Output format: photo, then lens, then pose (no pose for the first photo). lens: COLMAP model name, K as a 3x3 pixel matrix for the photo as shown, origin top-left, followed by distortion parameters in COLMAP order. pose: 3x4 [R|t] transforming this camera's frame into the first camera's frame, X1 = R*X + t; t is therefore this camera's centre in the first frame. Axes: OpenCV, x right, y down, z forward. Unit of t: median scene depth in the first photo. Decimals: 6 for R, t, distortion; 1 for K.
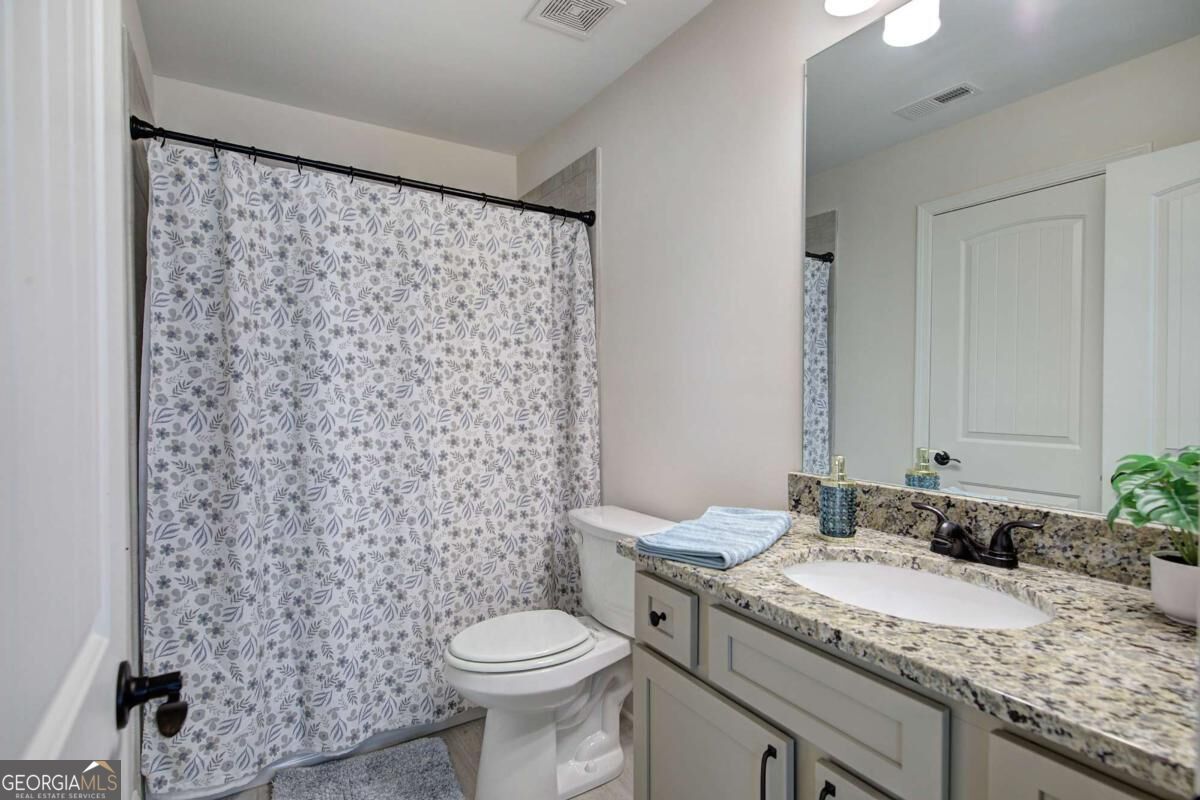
lens RADIAL K [[599.1, 0, 609.7], [0, 599.1, 399.0], [0, 0, 1]] dist [-0.000376, 0.000744]
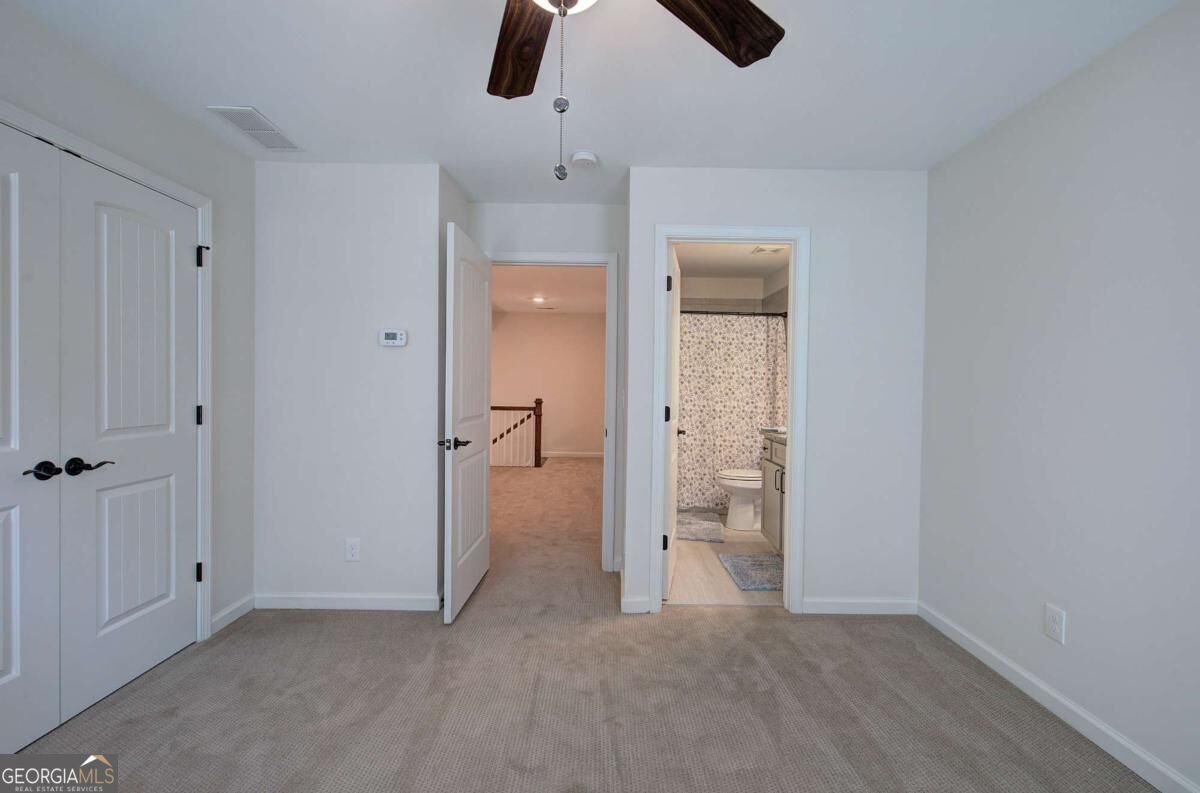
lens RADIAL K [[512.7, 0, 606.4], [0, 512.7, 392.7], [0, 0, 1]] dist [-0.002235, 0.001006]
pose [[0.846524, 0.019225, -0.532004, 0.508590], [-0.021976, 0.999758, 0.001161, 0.019369], [0.531897, 0.010708, 0.846741, -1.220296]]
